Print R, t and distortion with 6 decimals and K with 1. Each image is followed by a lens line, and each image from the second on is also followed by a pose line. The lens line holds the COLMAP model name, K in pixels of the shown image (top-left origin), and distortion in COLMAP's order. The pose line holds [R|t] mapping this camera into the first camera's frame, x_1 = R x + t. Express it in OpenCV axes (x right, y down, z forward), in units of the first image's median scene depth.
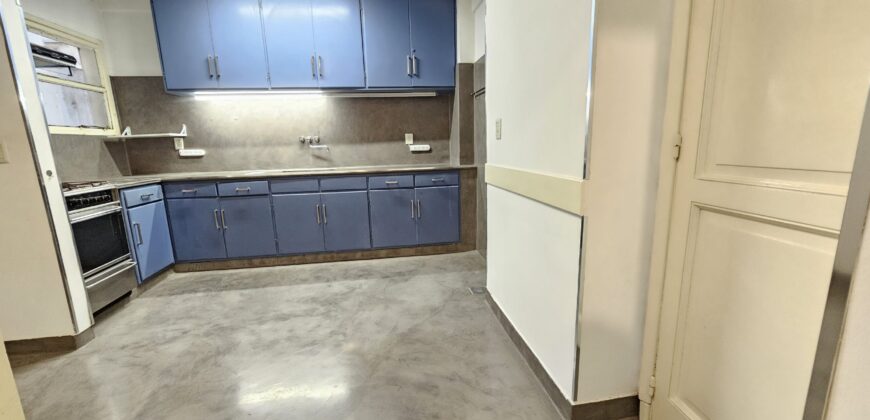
lens RADIAL K [[356.4, 0, 434.1], [0, 356.4, 214.7], [0, 0, 1]] dist [-0.001549, -0.000193]
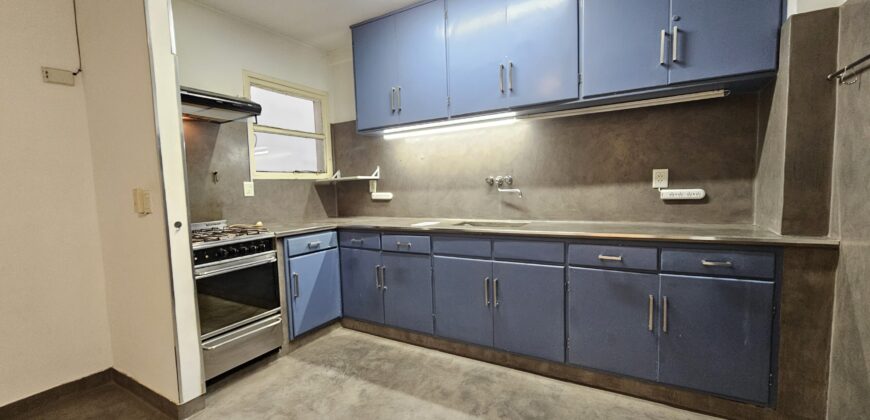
lens RADIAL K [[356.4, 0, 434.1], [0, 356.4, 214.7], [0, 0, 1]] dist [-0.001549, -0.000193]
pose [[0.775348, 0.053714, -0.629246, 0.013546], [-0.113622, 0.991982, -0.055326, -0.095284], [0.621229, 0.114393, 0.775234, 0.392576]]
